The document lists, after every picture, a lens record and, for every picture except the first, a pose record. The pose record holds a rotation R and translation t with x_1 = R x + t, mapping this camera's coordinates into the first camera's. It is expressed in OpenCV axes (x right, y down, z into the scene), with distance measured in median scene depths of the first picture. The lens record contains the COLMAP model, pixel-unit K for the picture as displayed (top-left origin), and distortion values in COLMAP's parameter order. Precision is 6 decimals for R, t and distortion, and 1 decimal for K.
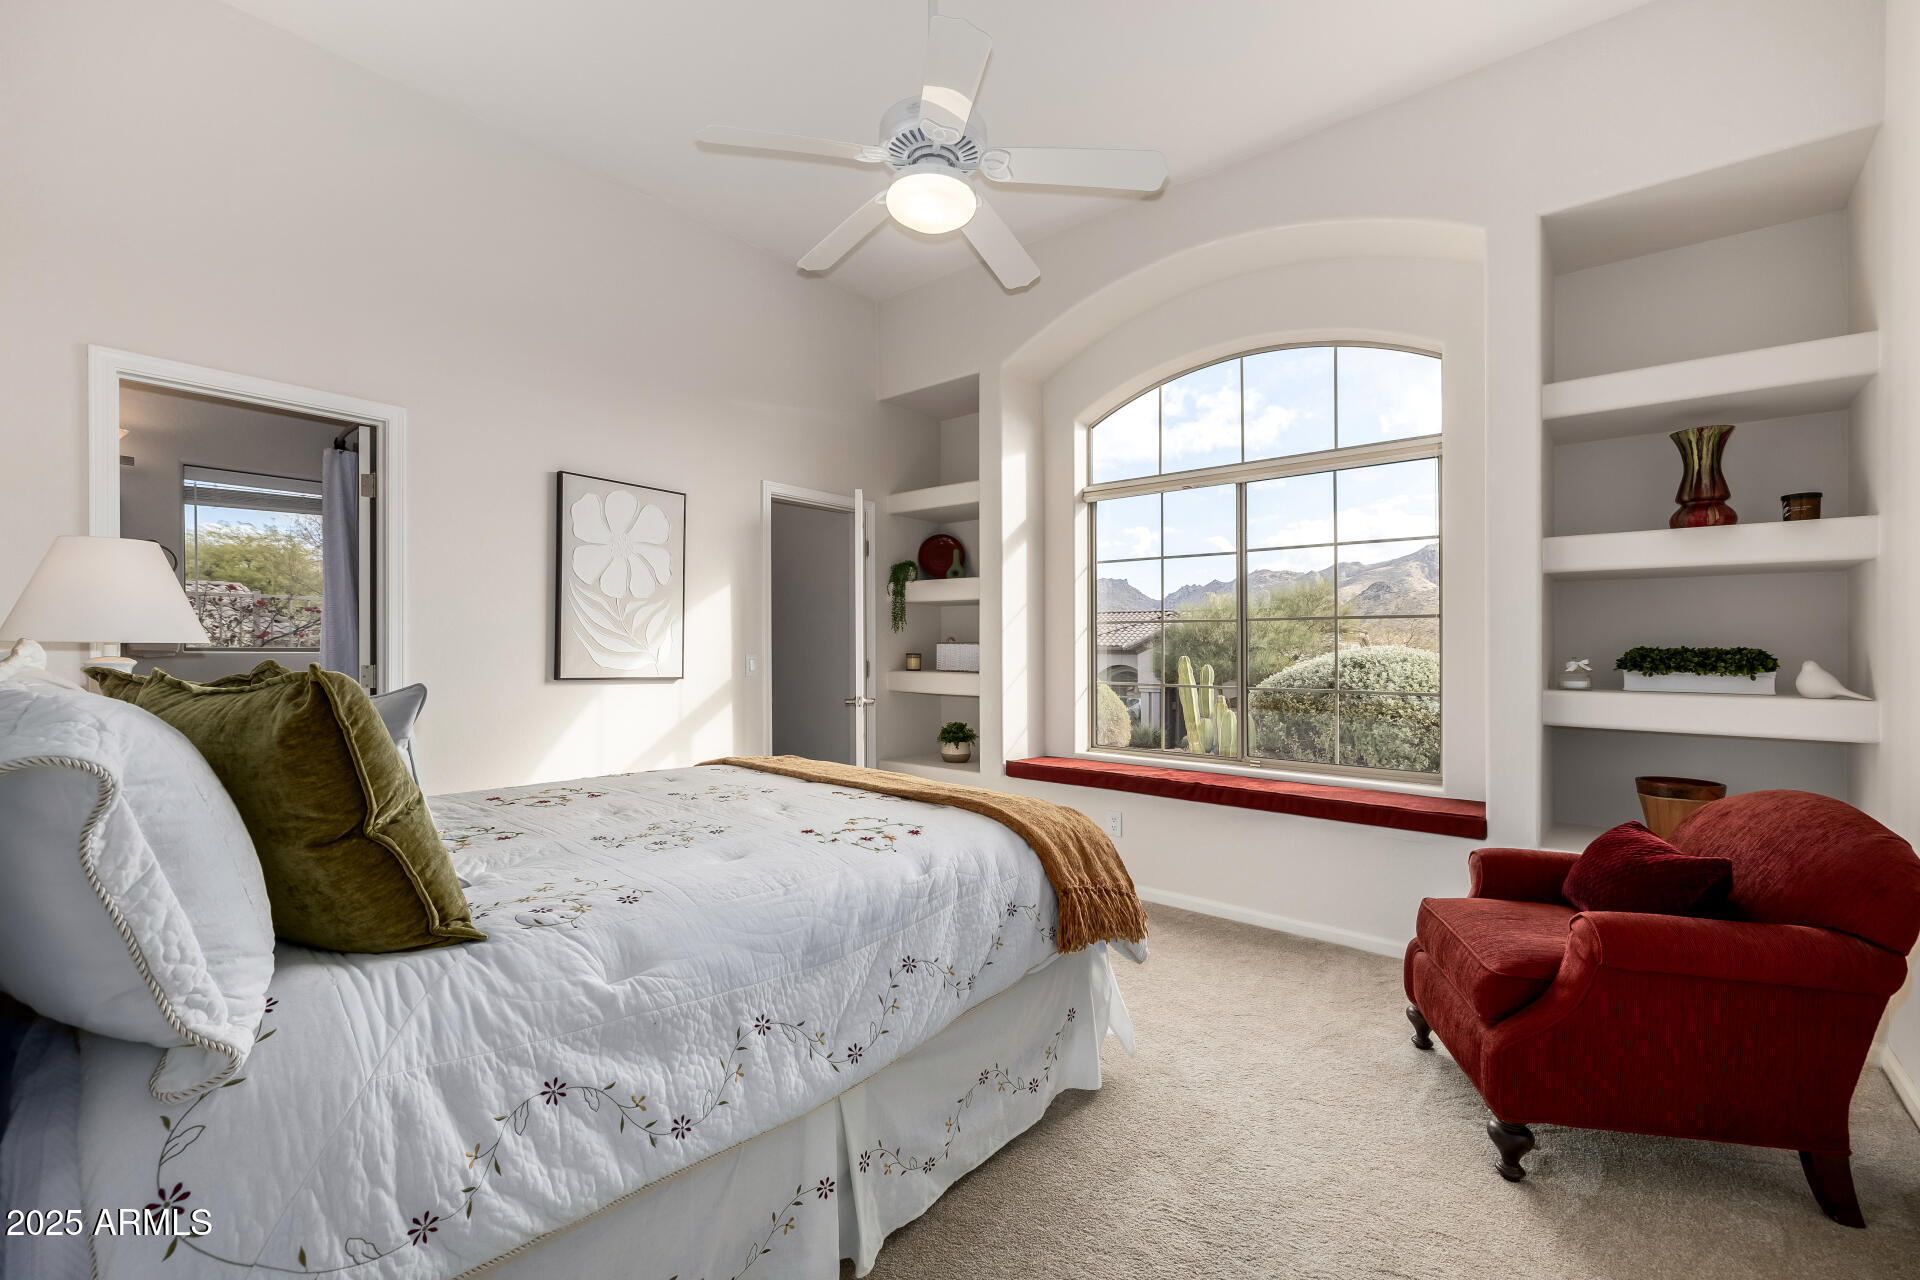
lens RADIAL K [[808.4, 0, 964.3], [0, 808.4, 642.9], [0, 0, 1]] dist [0.001976, -0.000400]
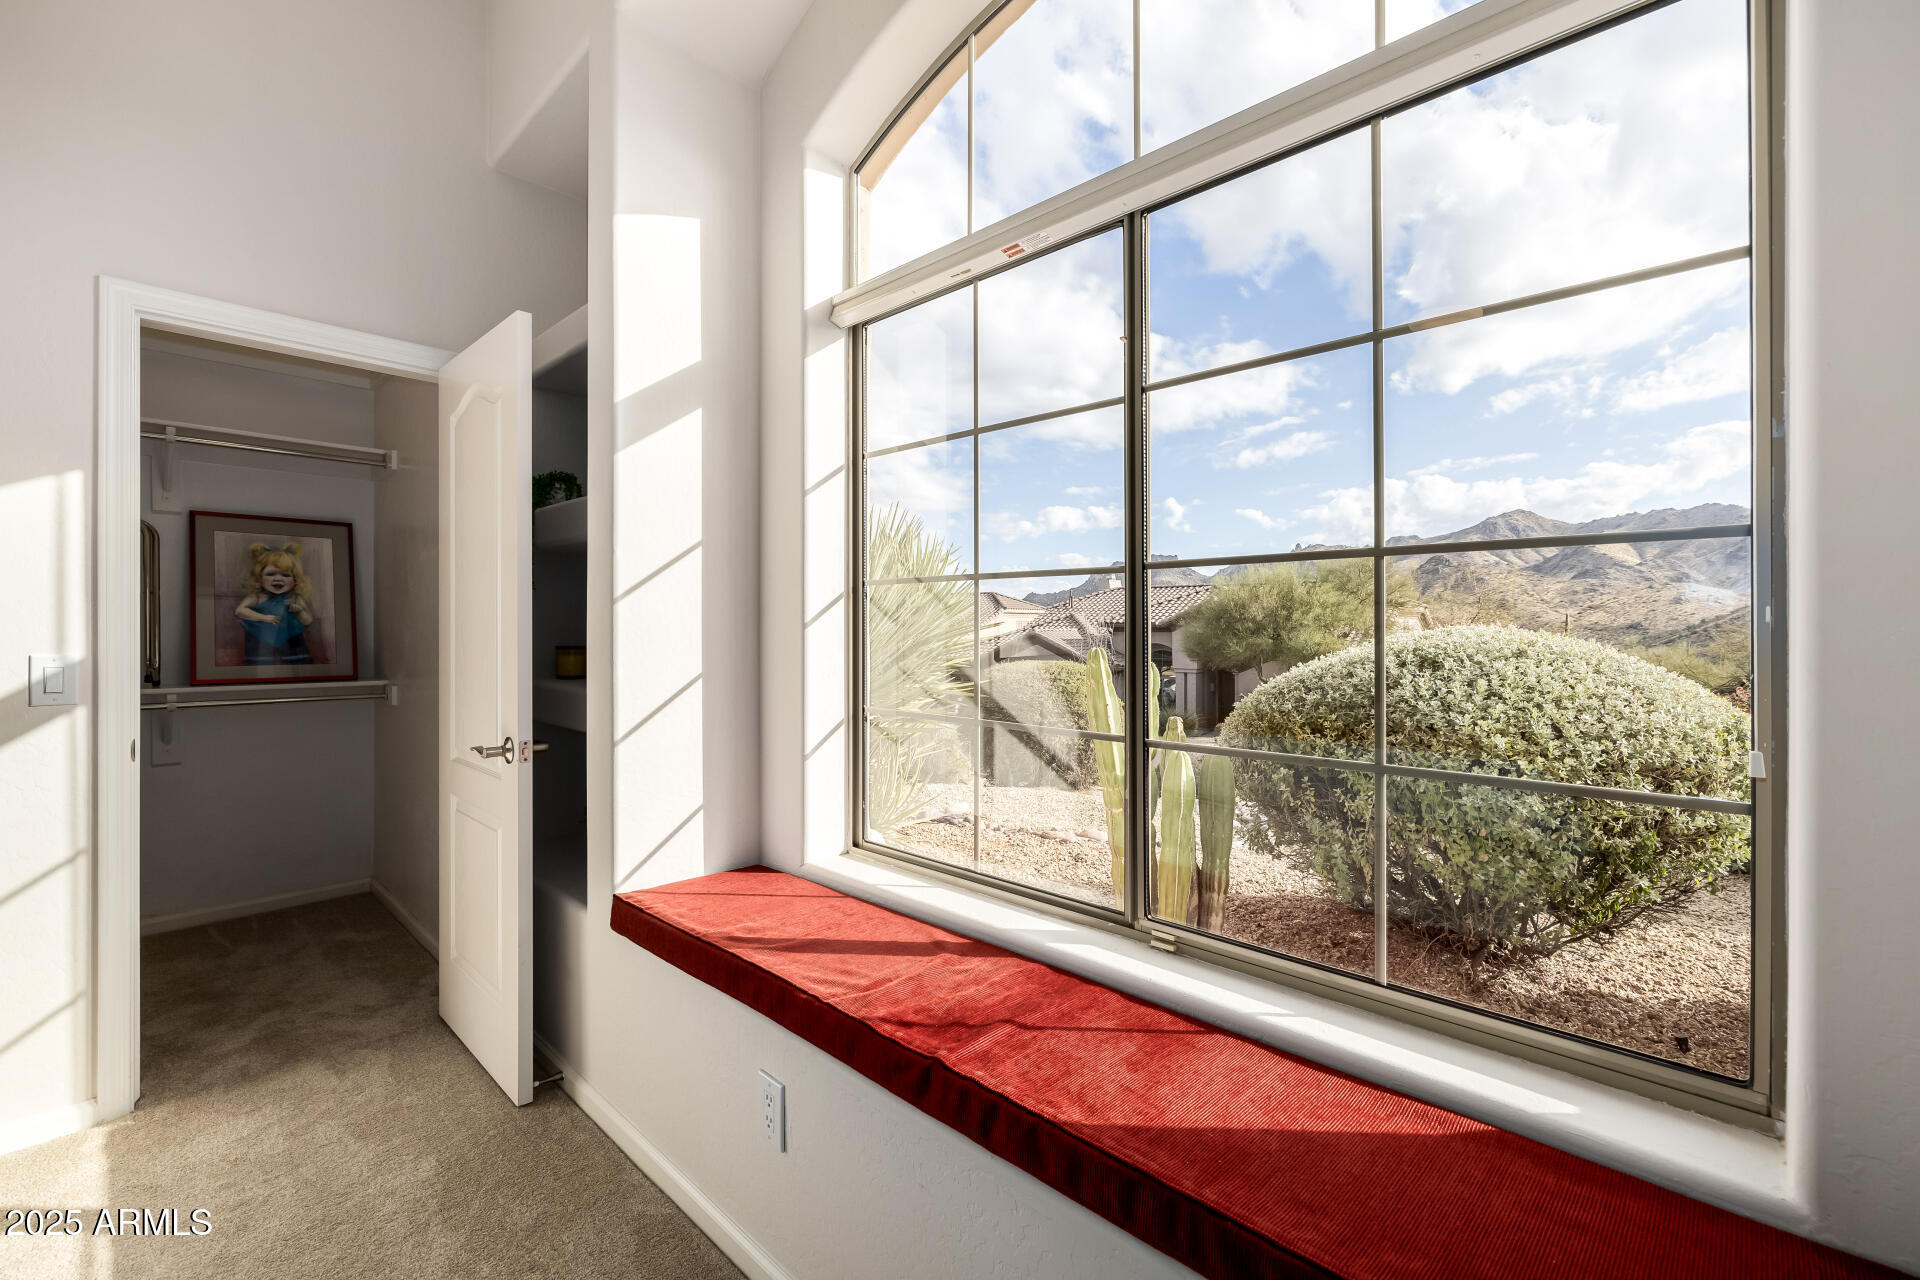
lens RADIAL K [[808.4, 0, 972.6], [0, 808.4, 626.2], [0, 0, 1]] dist [0.001976, -0.000400]
pose [[0.998853, -0.007051, -0.047367, 0.224853], [0.007333, 0.999956, 0.005791, -0.001844], [0.047324, -0.006131, 0.998861, 0.479493]]
